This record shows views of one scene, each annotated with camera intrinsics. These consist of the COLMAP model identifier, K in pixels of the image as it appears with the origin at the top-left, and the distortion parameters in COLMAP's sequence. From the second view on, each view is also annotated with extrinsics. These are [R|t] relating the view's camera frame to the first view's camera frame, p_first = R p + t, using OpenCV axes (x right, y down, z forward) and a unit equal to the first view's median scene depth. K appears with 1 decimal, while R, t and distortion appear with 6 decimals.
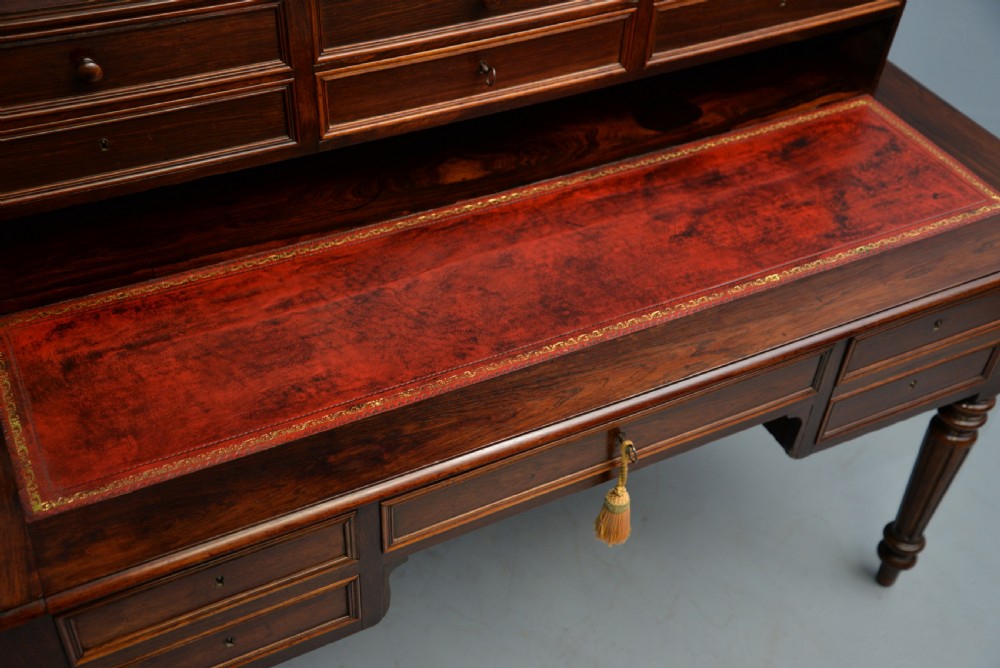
lens RADIAL K [[1153.8, 0, 493.9], [0, 1153.8, 344.1], [0, 0, 1]] dist [0.134949, 0.000000]
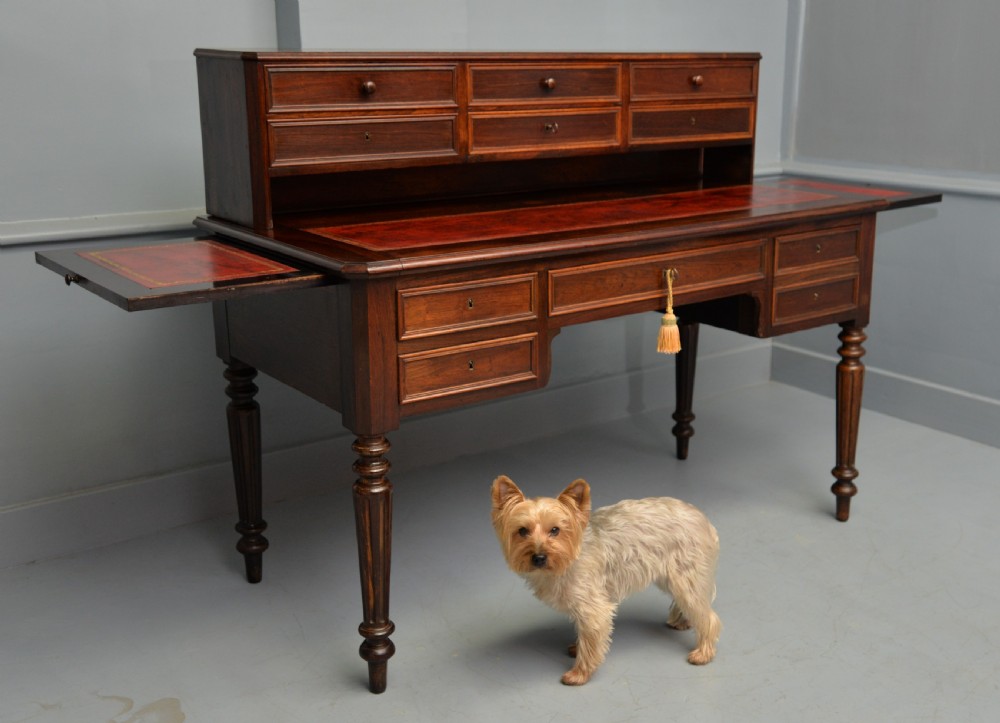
lens RADIAL K [[1202.7, 0, 578.9], [0, 1202.7, 357.3], [0, 0, 1]] dist [0.014324, 0.000000]
pose [[0.975676, -0.092453, 0.198766, -0.385051], [0.176711, 0.868267, -0.463557, 0.997084], [-0.129725, 0.487406, 0.863485, -0.480677]]
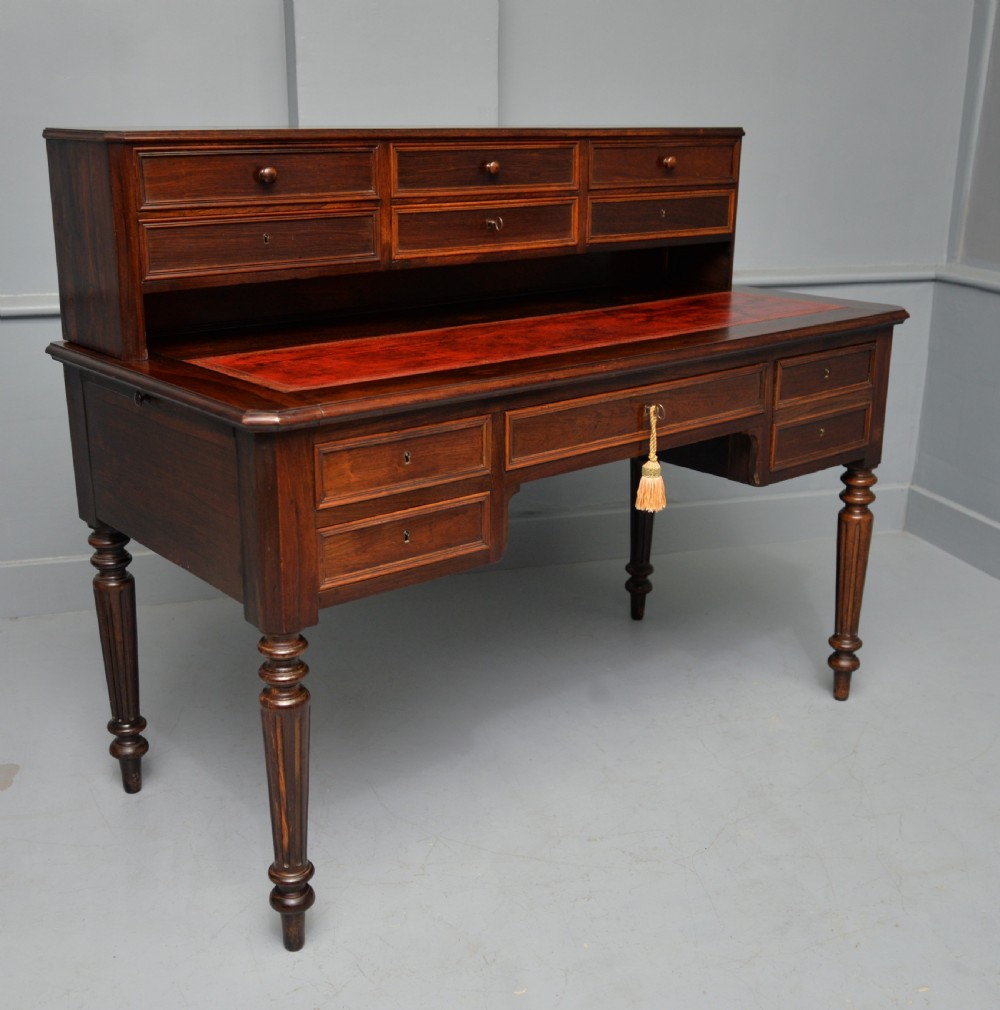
lens RADIAL K [[1283.9, 0, 473.1], [0, 1283.9, 521.9], [0, 0, 1]] dist [-0.033594, 0.000000]
pose [[0.973748, -0.110867, 0.198807, -0.403511], [0.187115, 0.887209, -0.421720, 0.792428], [-0.129629, 0.447848, 0.884663, -0.255338]]
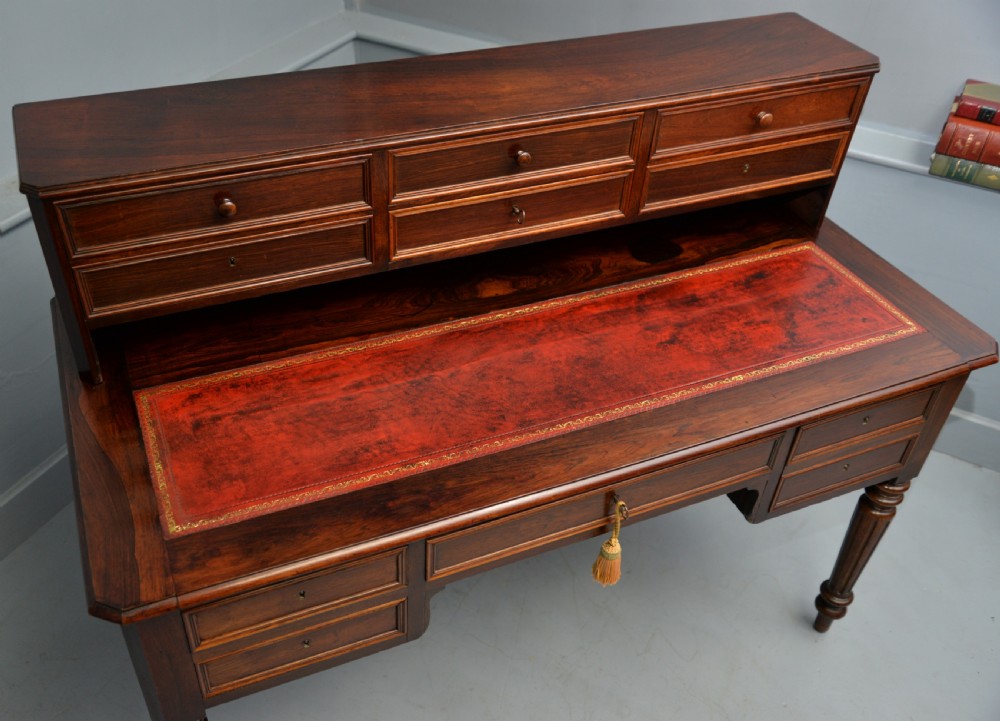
lens RADIAL K [[926.3, 0, 452.4], [0, 926.3, 369.6], [0, 0, 1]] dist [-0.002905, 0.000000]
pose [[0.997801, 0.032196, -0.057932, -0.014205], [-0.036226, 0.996895, -0.069912, 0.016783], [0.055501, 0.071857, 0.995870, -0.028812]]
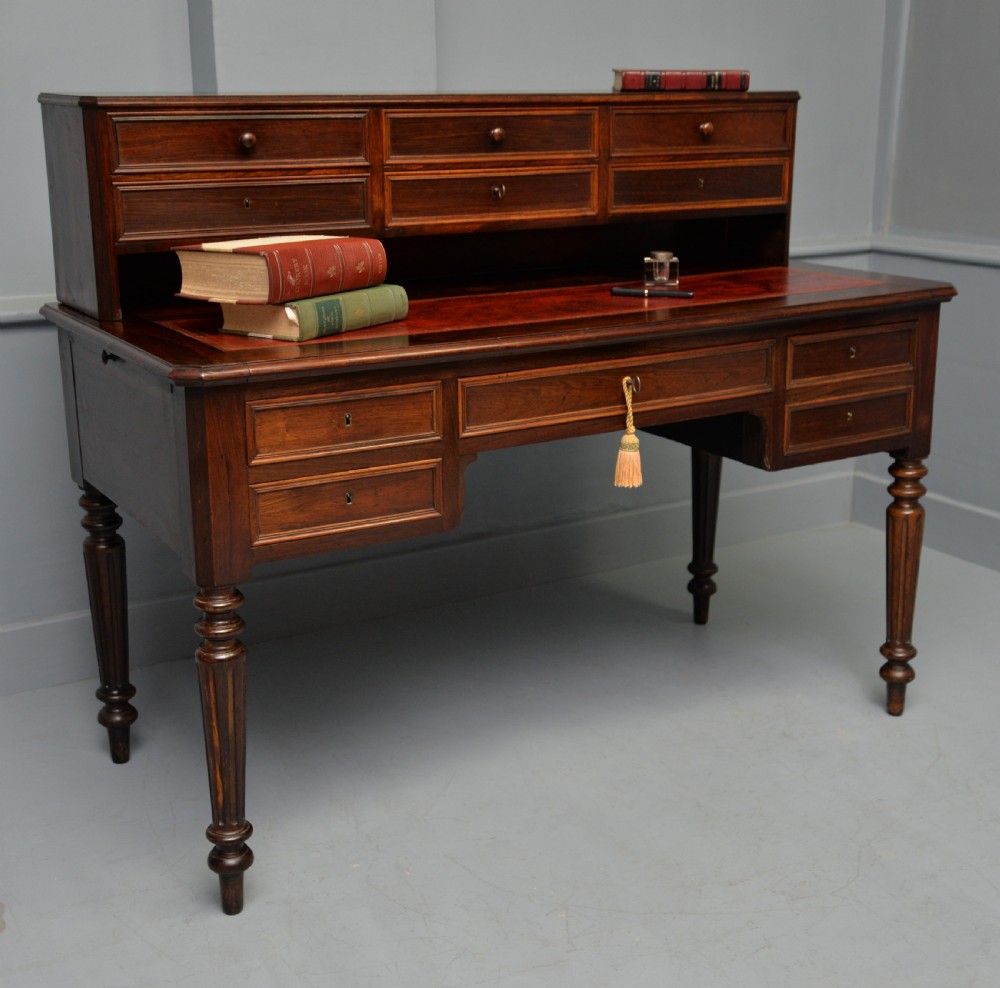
lens RADIAL K [[1497.6, 0, 506.0], [0, 1497.6, 495.4], [0, 0, 1]] dist [0.038396, 0.000000]
pose [[0.994991, -0.071245, 0.070123, -0.156073], [0.096018, 0.876288, -0.472122, 0.981151], [-0.027811, 0.476490, 0.878740, -0.440541]]
